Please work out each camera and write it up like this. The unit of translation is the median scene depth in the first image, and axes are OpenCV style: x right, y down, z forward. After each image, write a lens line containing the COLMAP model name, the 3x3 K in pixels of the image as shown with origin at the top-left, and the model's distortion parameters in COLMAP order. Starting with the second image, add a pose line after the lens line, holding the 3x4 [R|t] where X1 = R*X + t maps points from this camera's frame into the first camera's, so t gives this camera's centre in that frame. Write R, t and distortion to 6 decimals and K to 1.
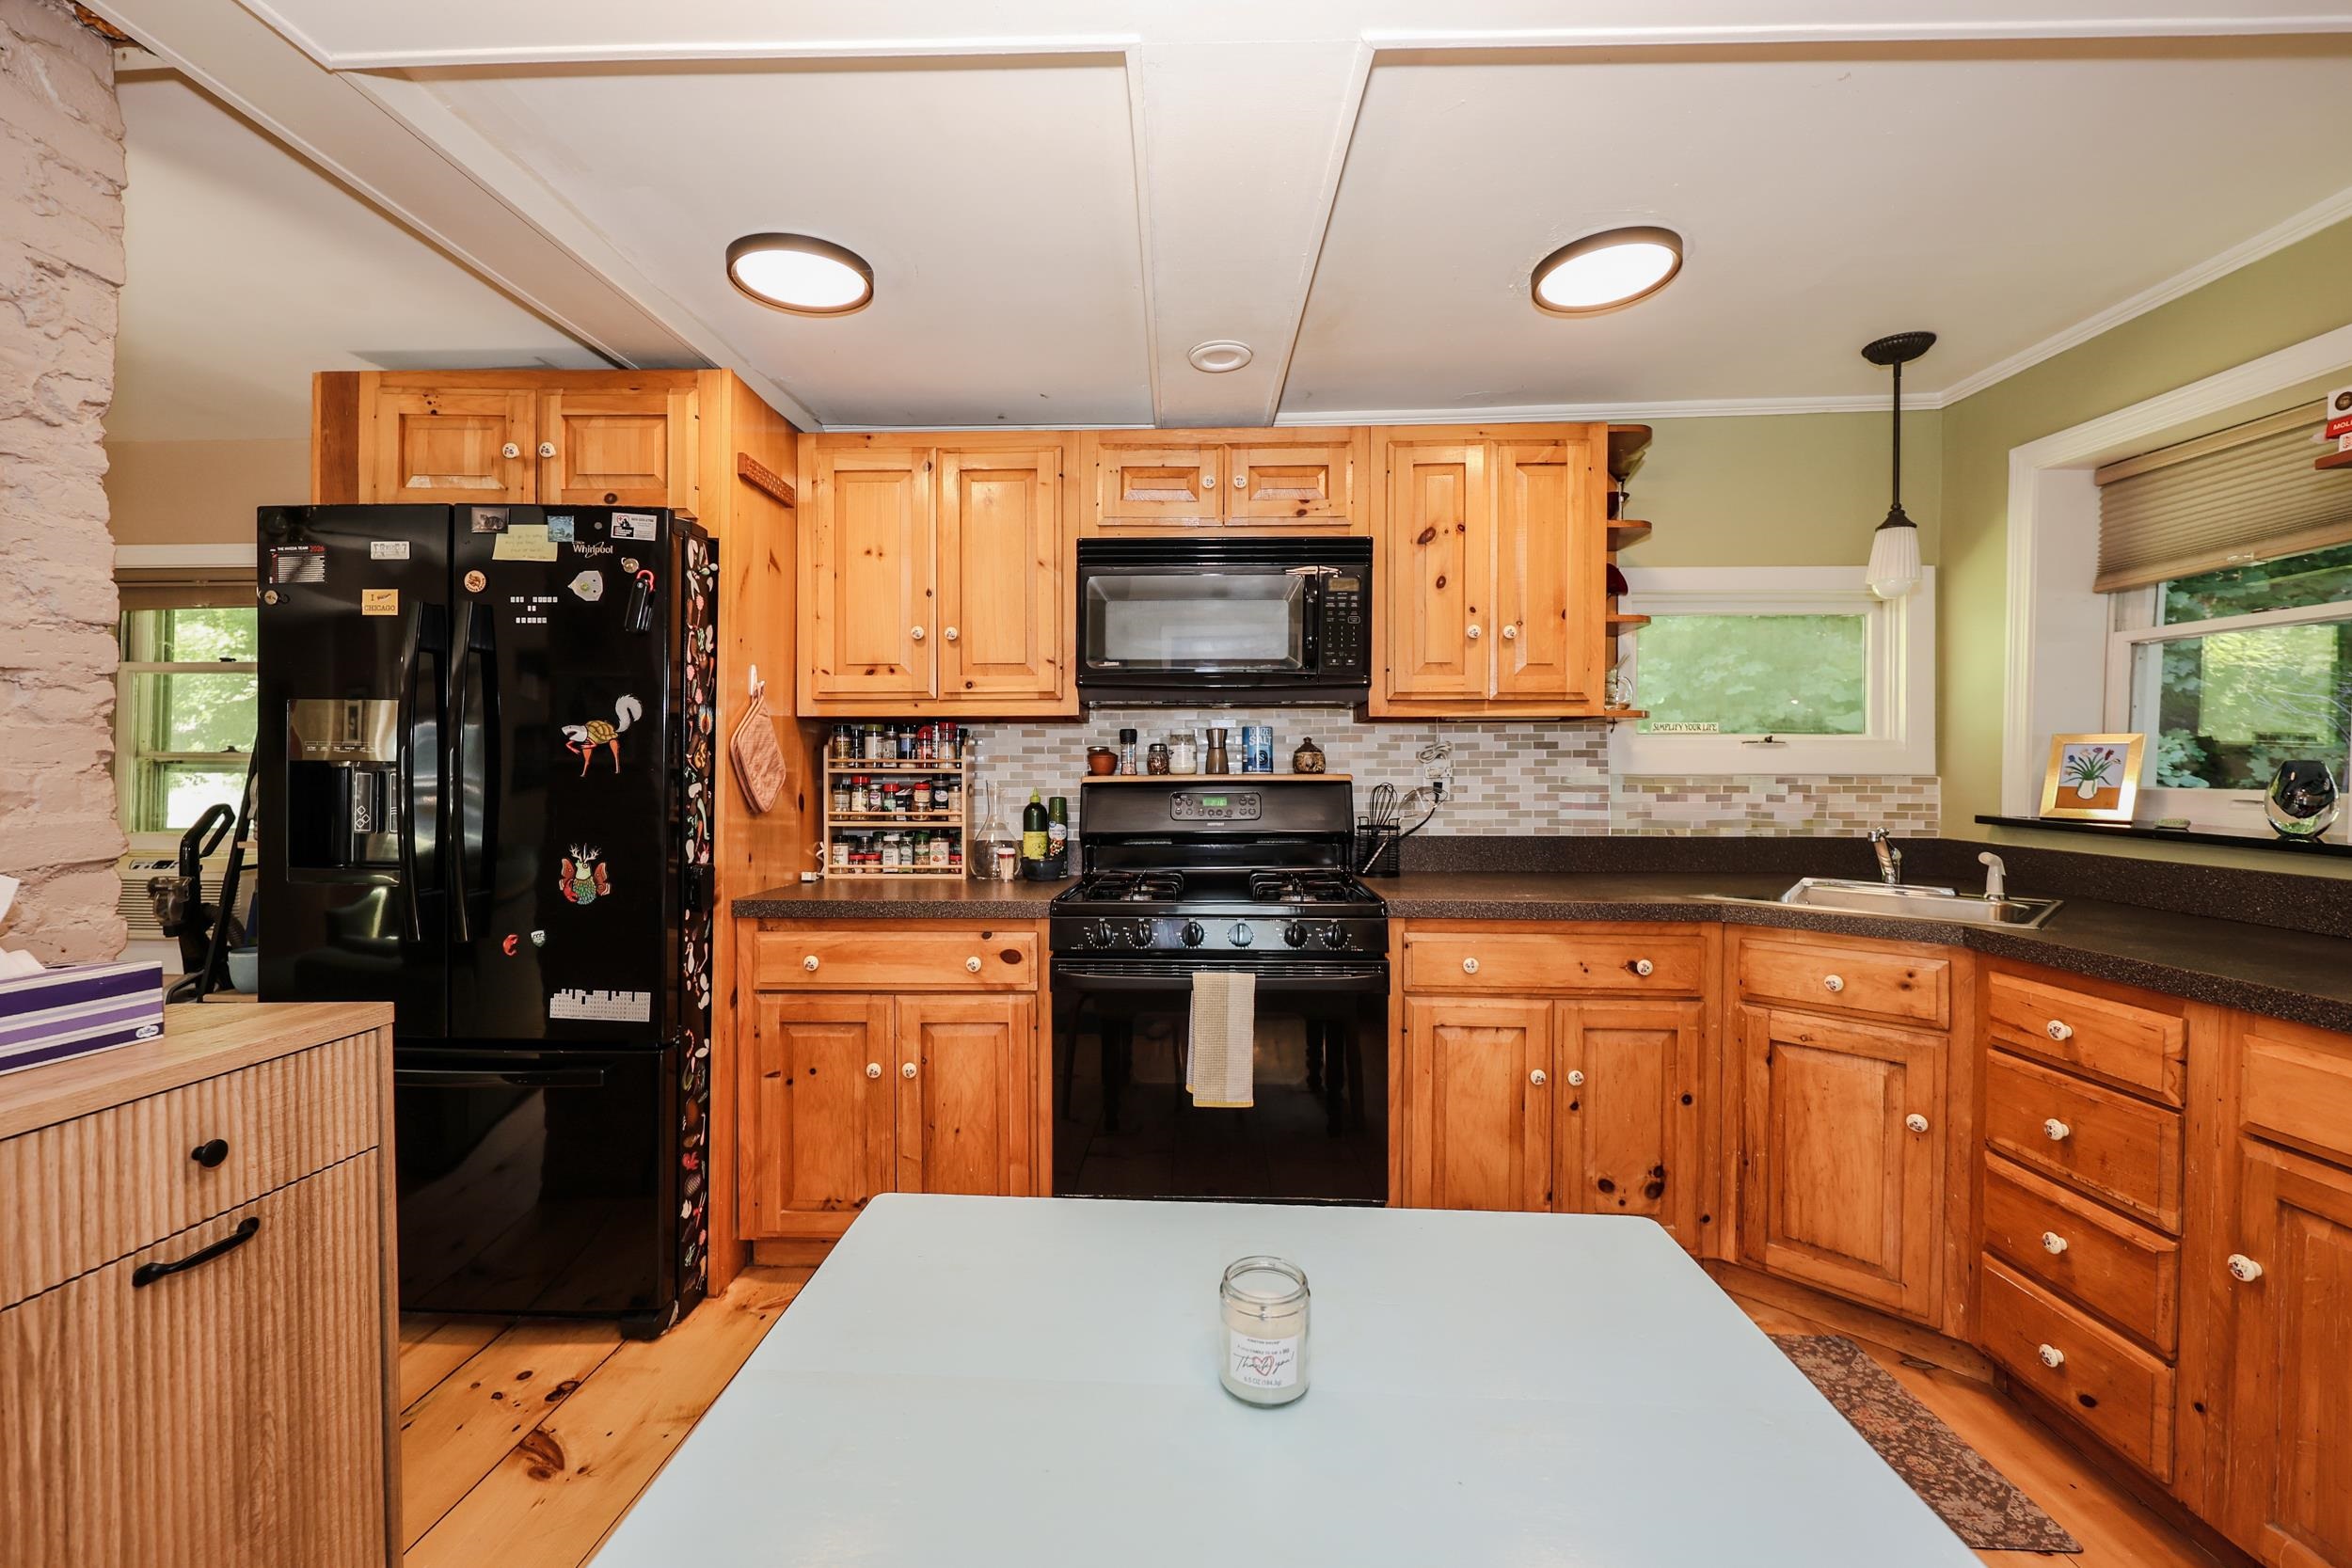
lens RADIAL K [[982.7, 0, 1163.3], [0, 982.7, 787.6], [0, 0, 1]] dist [-0.001048, 0.000314]
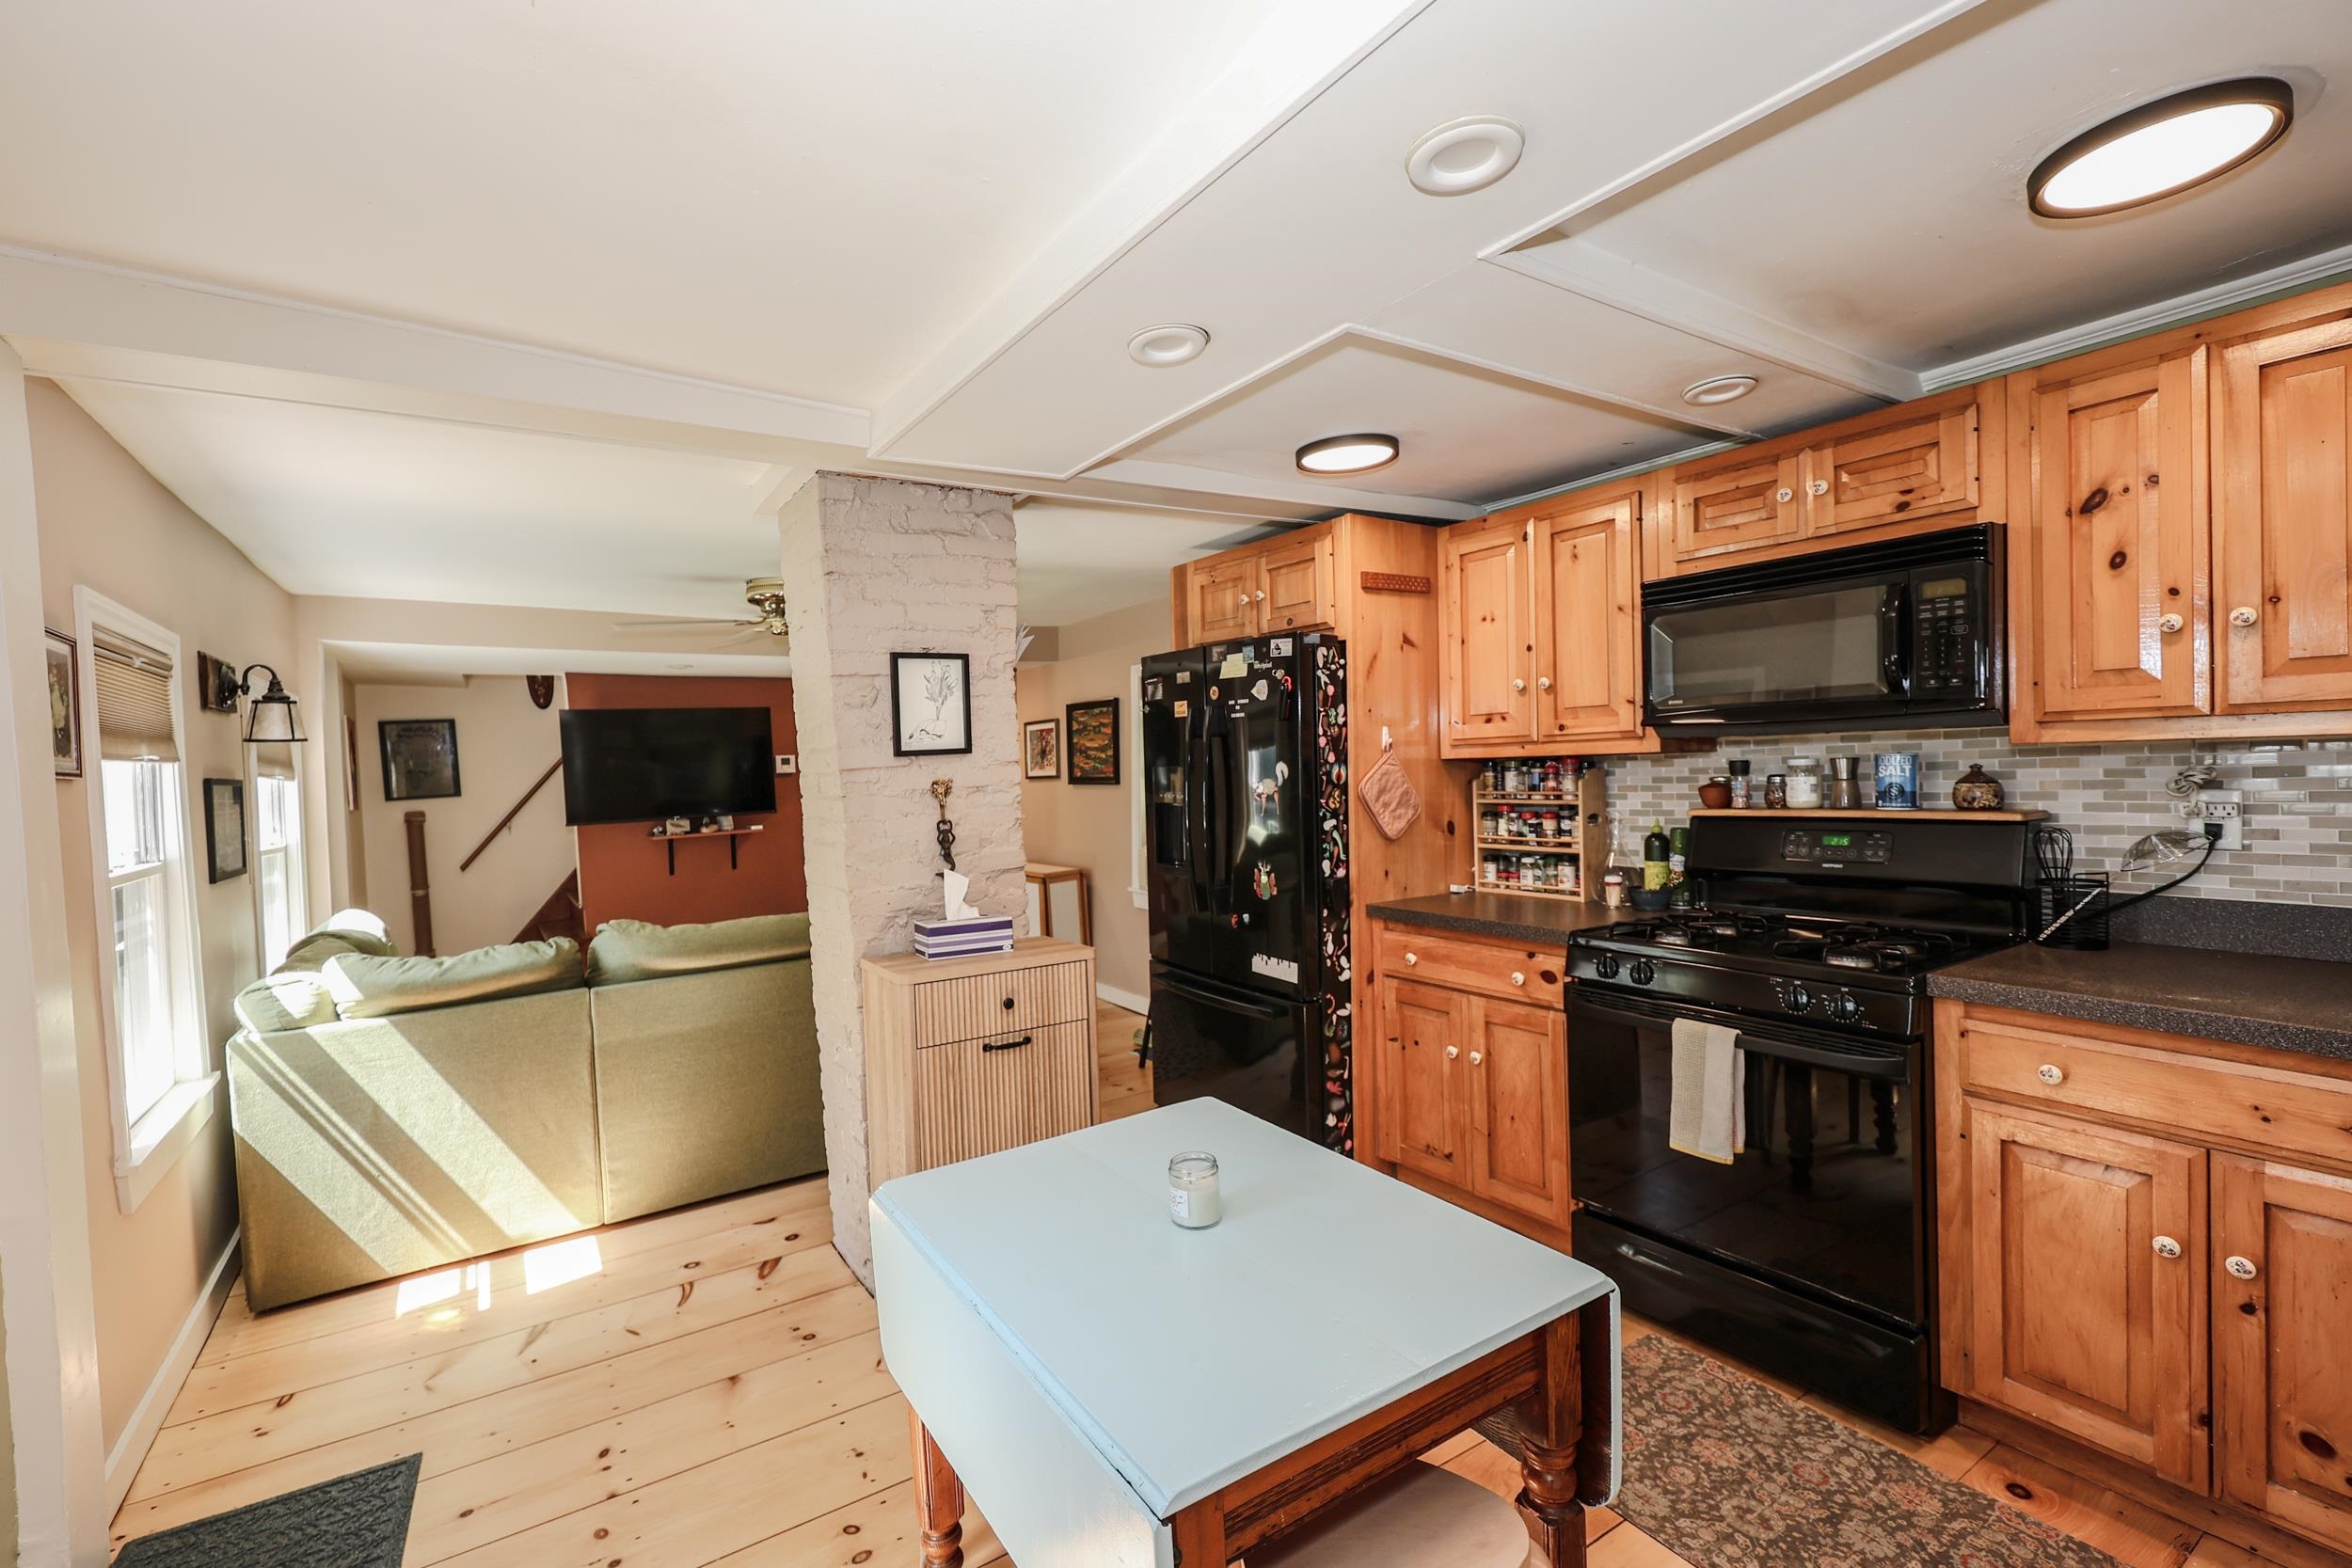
lens RADIAL K [[1029.1, 0, 1168.2], [0, 1029.1, 792.5], [0, 0, 1]] dist [-0.000741, -0.000208]
pose [[0.583317, 0.002665, -0.812240, 0.549444], [0.021738, 0.999585, 0.018891, -0.071789], [0.811954, -0.028676, 0.583017, -0.039567]]
